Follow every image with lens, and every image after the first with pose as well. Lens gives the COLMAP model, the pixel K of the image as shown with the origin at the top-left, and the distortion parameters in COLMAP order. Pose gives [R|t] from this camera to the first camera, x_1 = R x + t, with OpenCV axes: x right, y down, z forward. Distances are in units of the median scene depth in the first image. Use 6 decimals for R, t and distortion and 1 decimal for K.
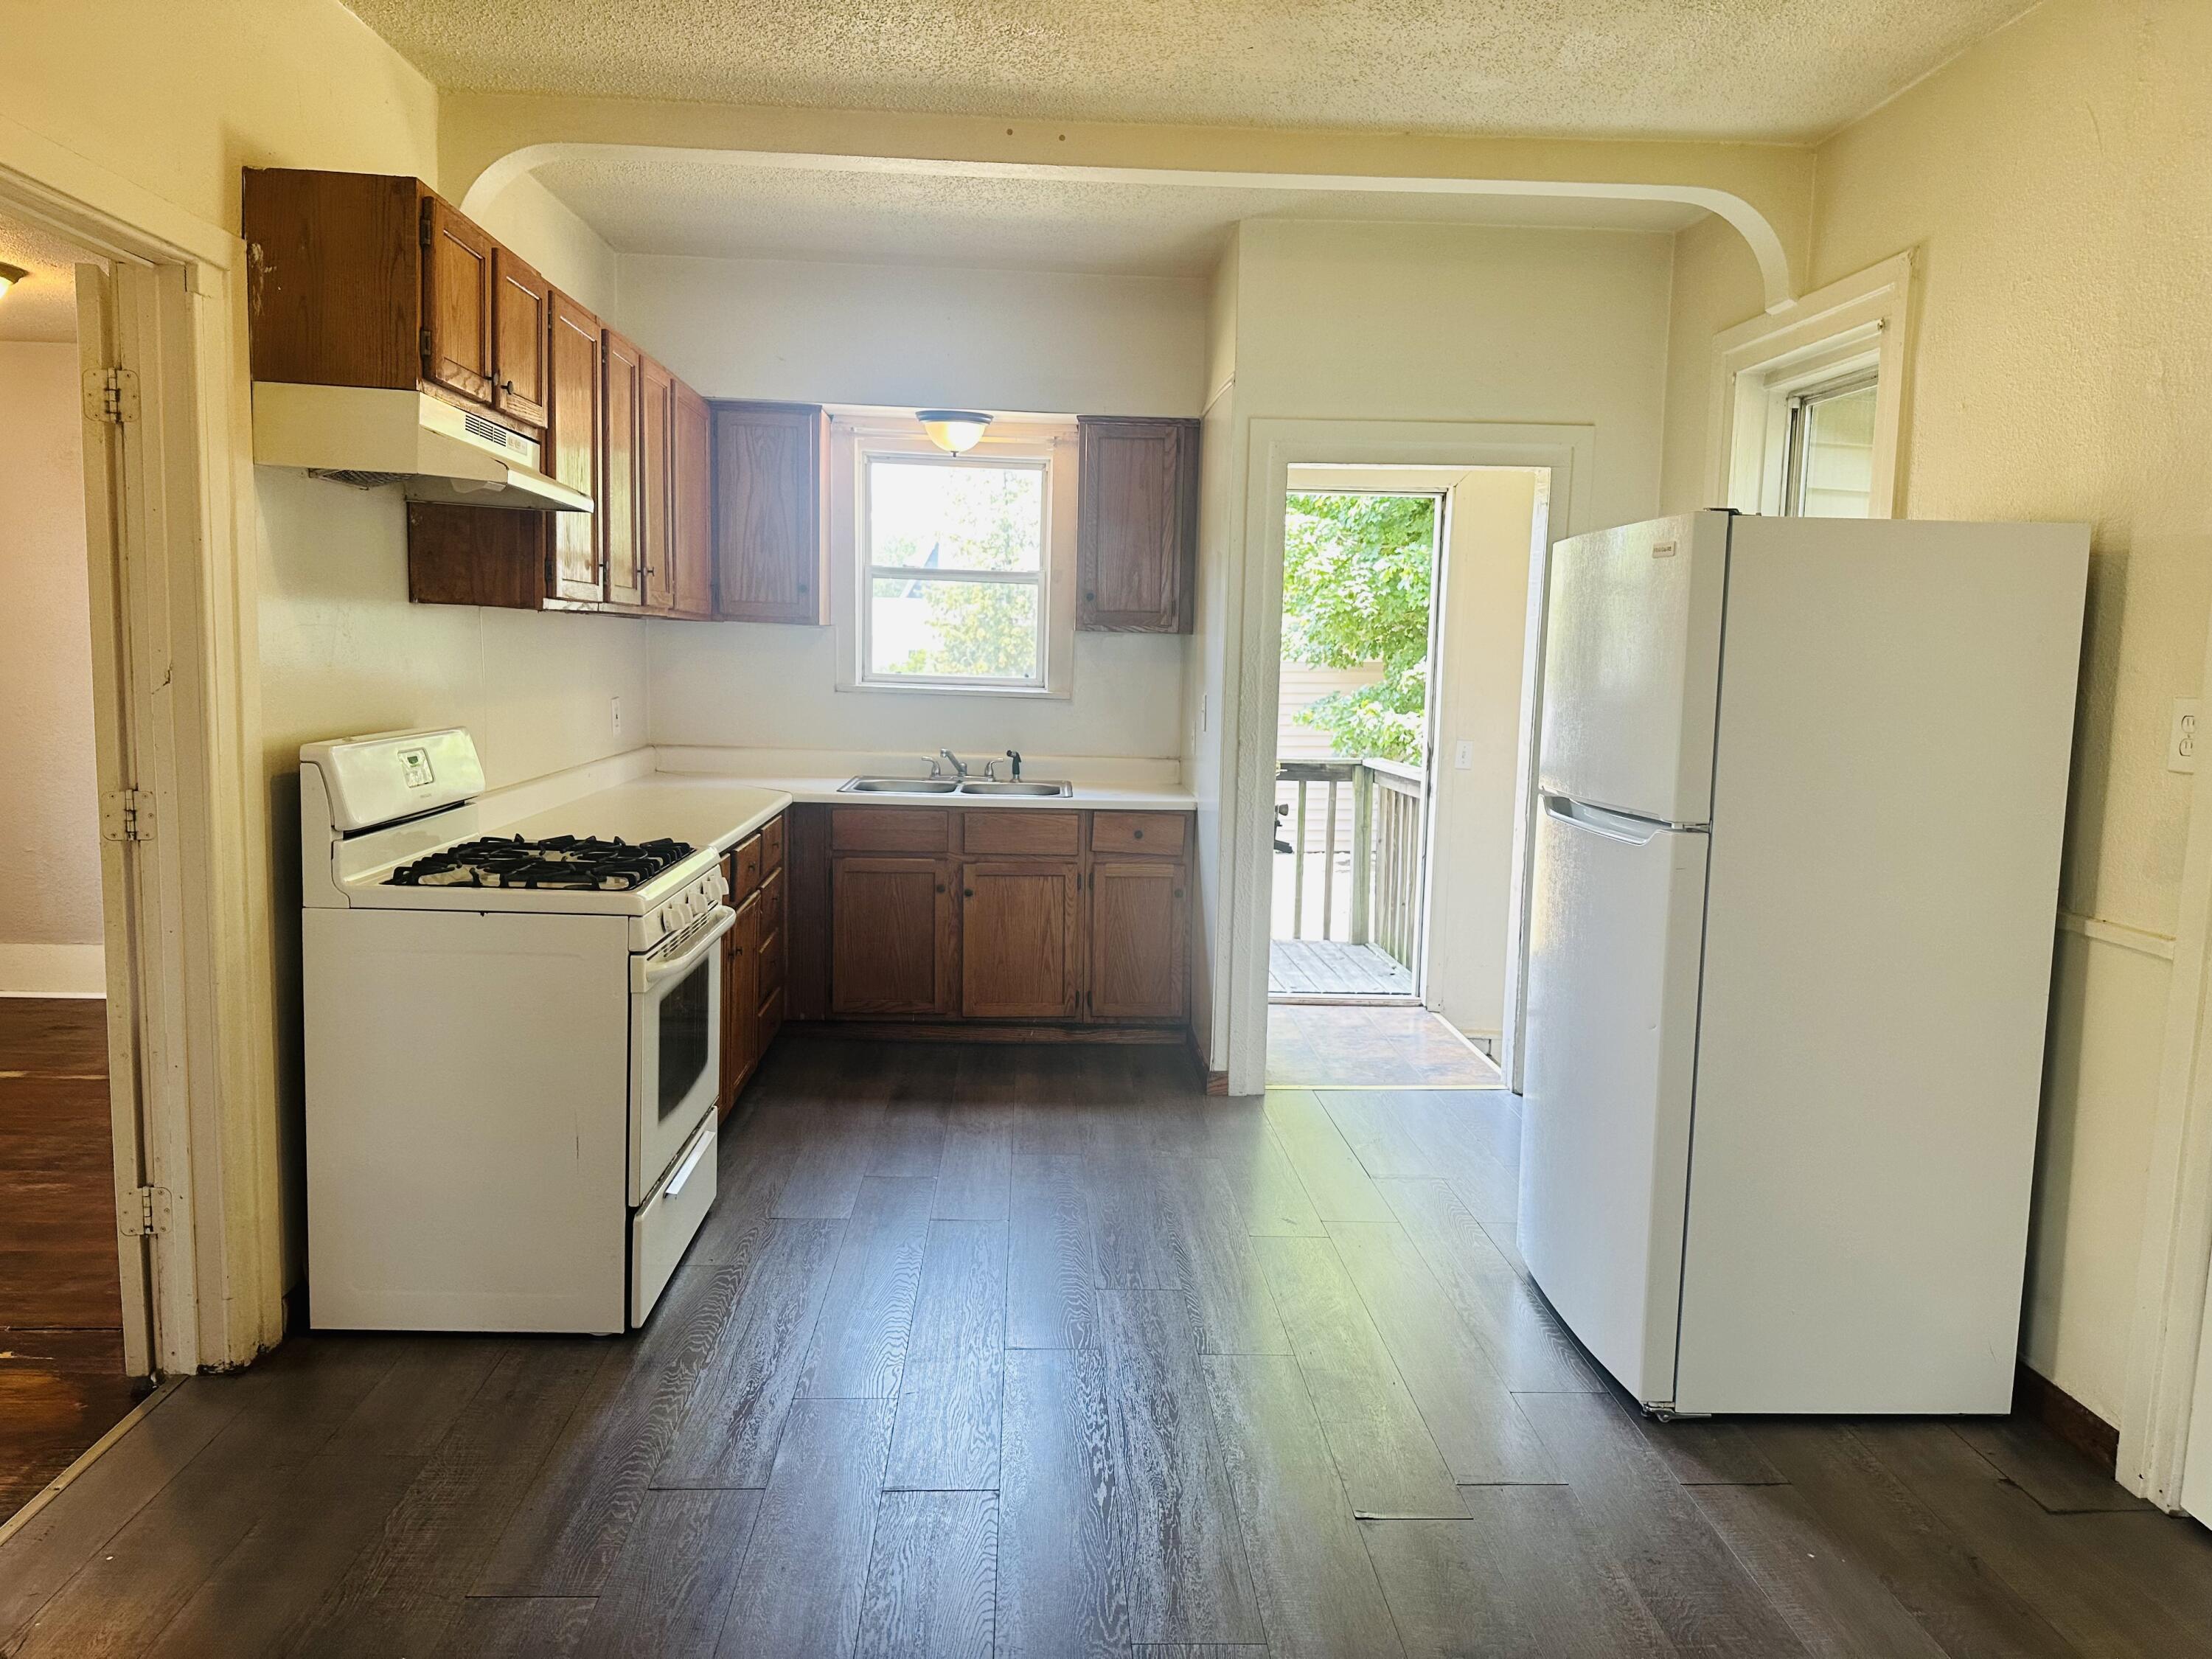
lens RADIAL K [[1590.6, 0, 1086.0], [0, 1590.6, 814.9], [0, 0, 1]] dist [0.052049, -0.068181]
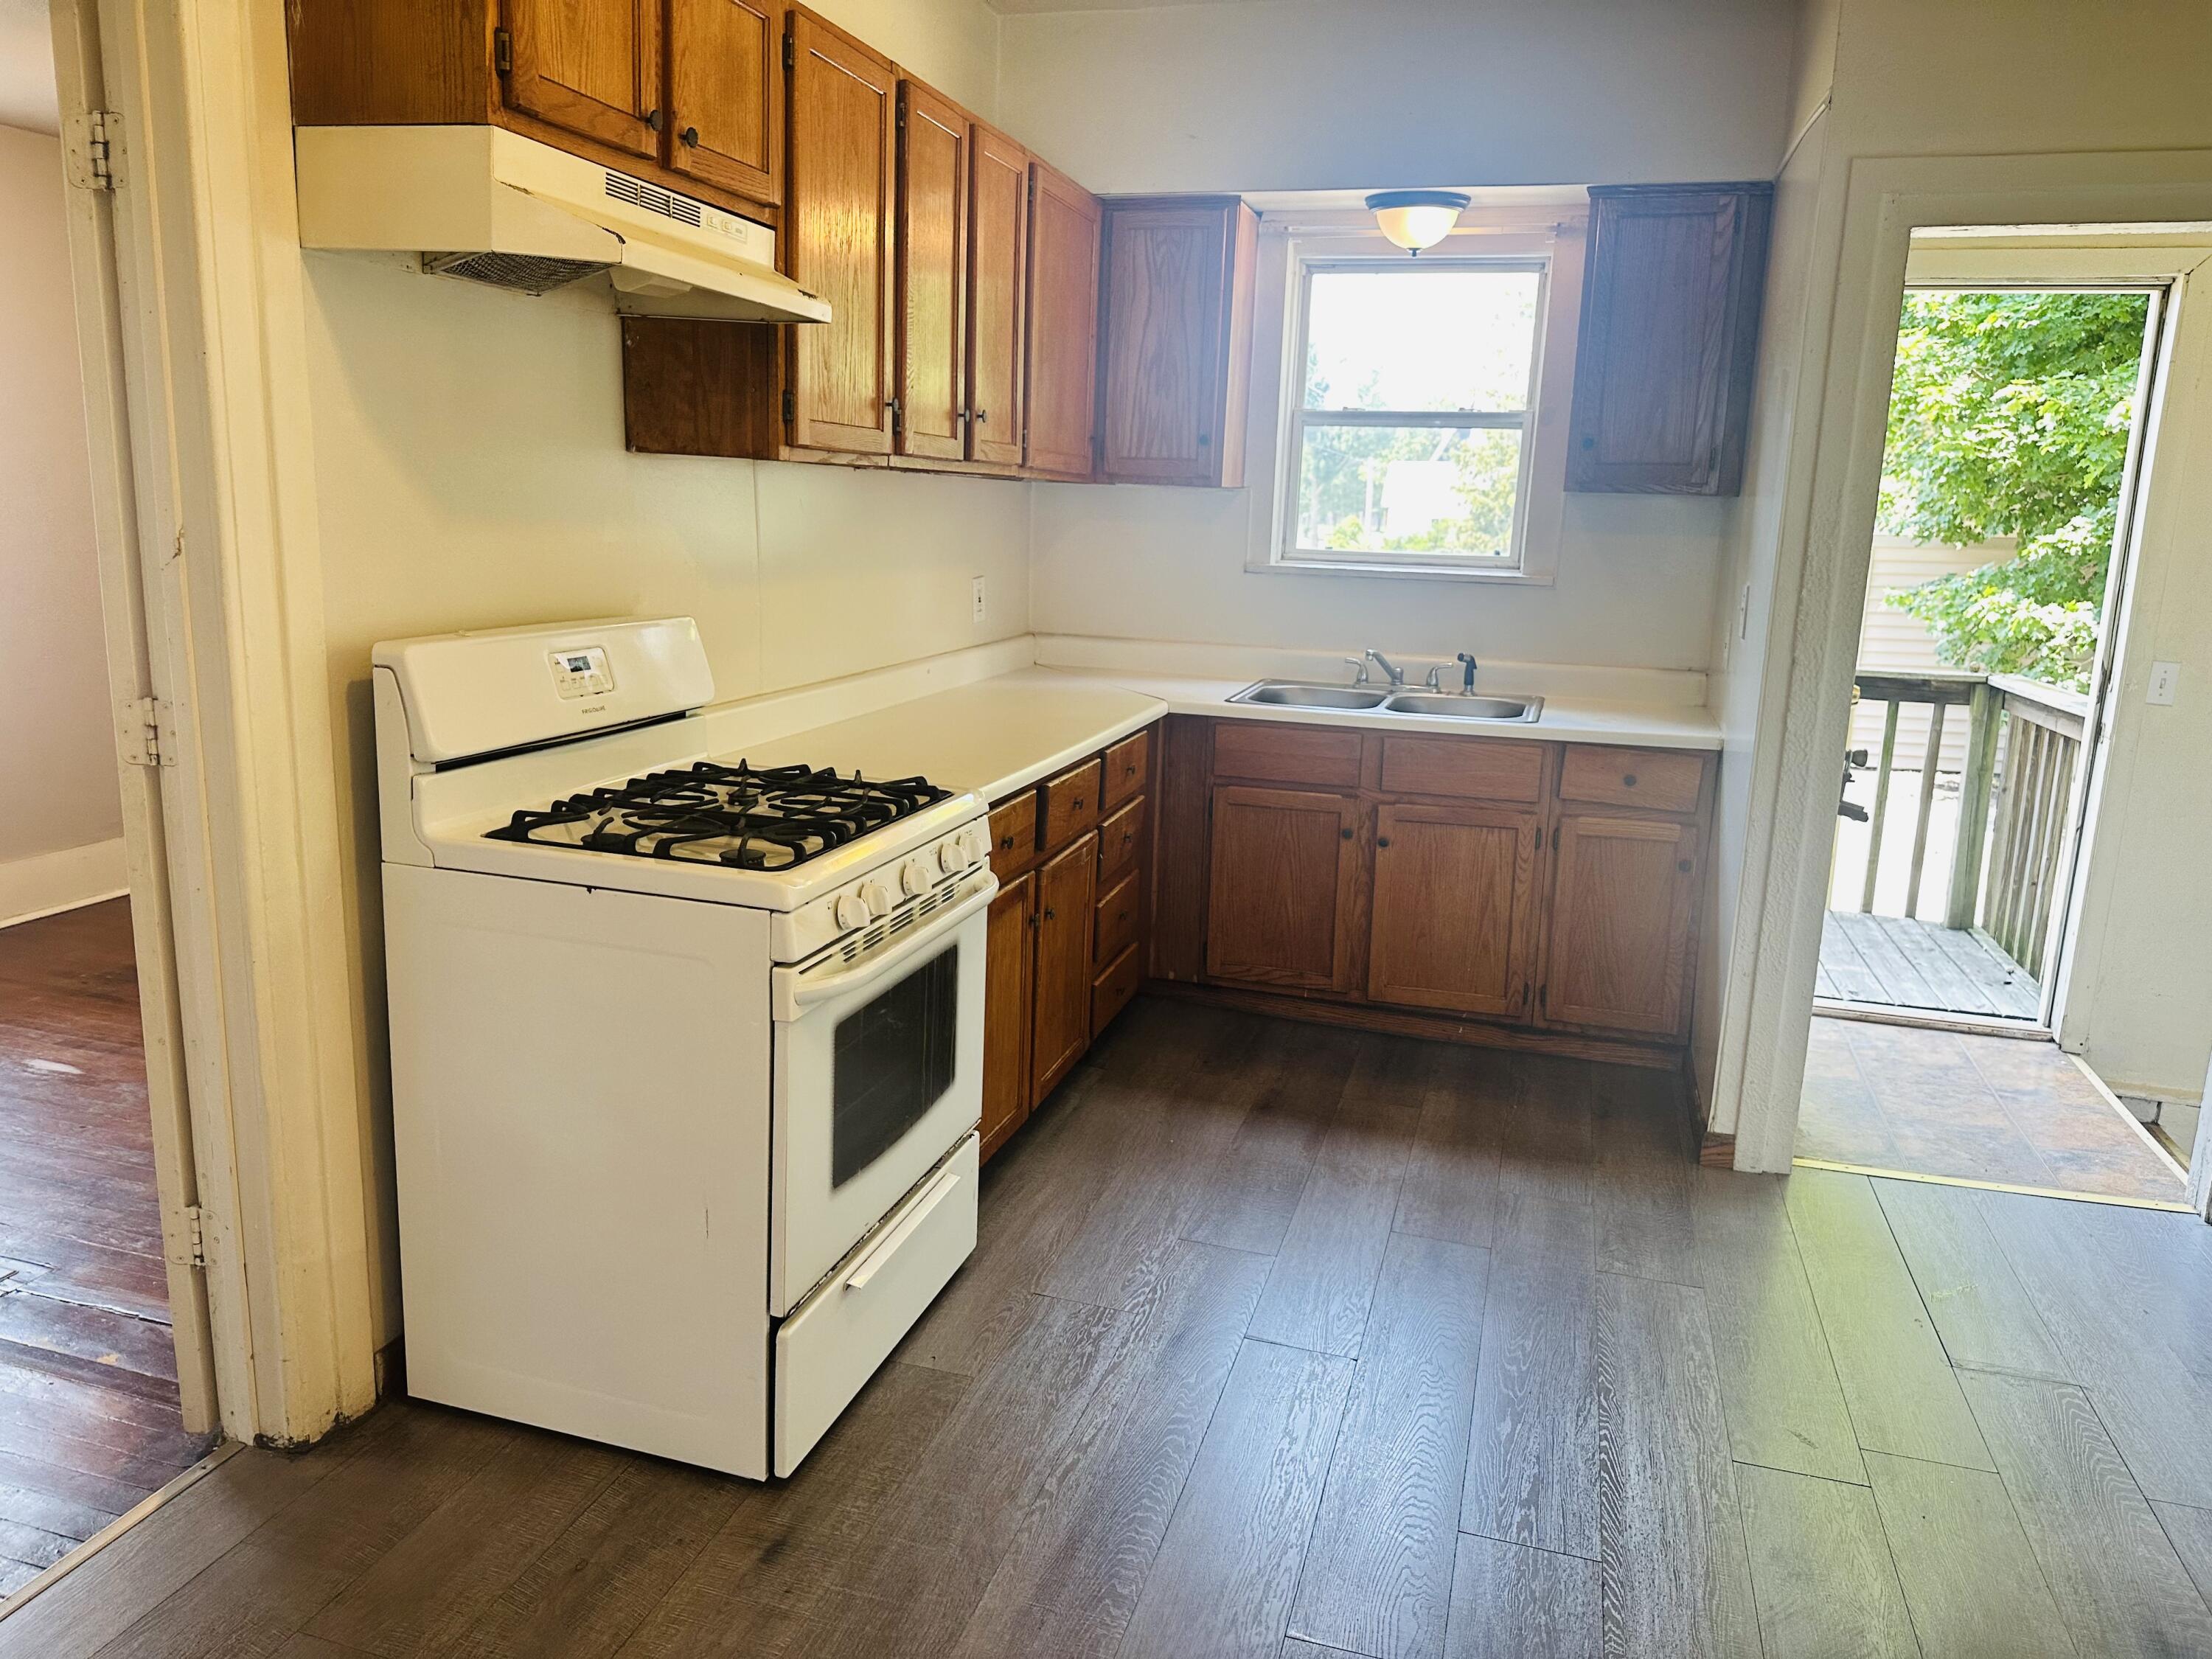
lens RADIAL K [[1590.6, 0, 1055.1], [0, 1590.6, 828.1], [0, 0, 1]] dist [0.052049, -0.068181]
pose [[0.941020, 0.072389, -0.330517, 0.034384], [-0.042866, 0.994481, 0.095765, -0.028615], [0.335625, -0.075948, 0.938929, 0.272967]]
